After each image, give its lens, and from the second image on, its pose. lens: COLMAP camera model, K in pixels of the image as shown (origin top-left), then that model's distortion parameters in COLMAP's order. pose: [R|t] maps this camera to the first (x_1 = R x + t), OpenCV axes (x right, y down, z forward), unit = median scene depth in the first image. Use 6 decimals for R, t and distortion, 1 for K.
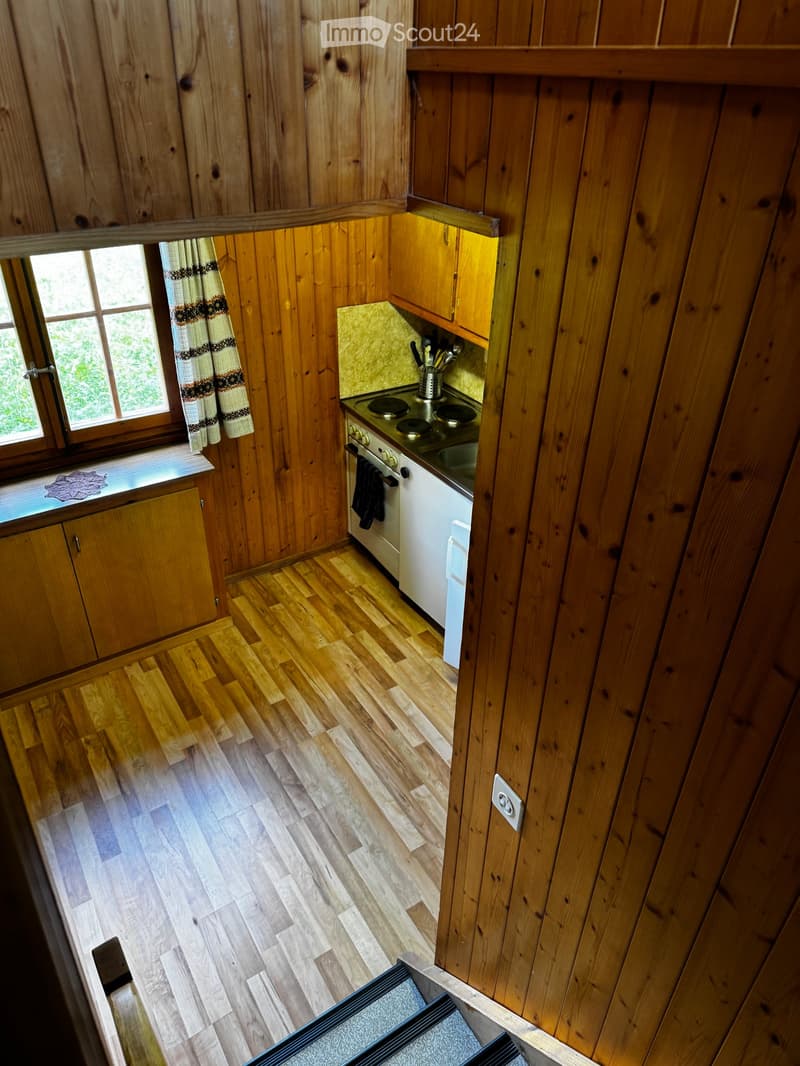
lens RADIAL K [[730.6, 0, 405.8], [0, 730.6, 520.9], [0, 0, 1]] dist [0.019694, 0.000852]
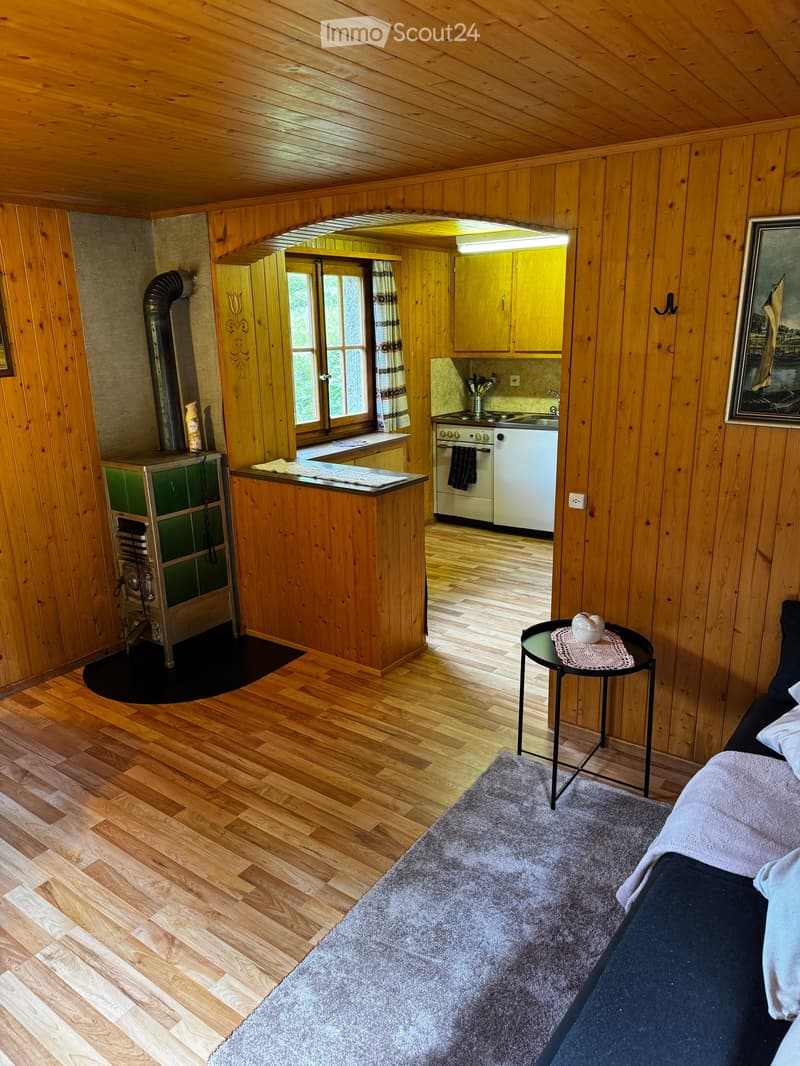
lens RADIAL K [[751.8, 0, 397.3], [0, 751.8, 537.0], [0, 0, 1]] dist [0.036864, -0.046704]
pose [[0.930199, -0.140036, 0.339293, -0.800819], [0.229653, 0.943127, -0.240354, 0.488461], [-0.286338, 0.301497, 0.909456, -0.424481]]
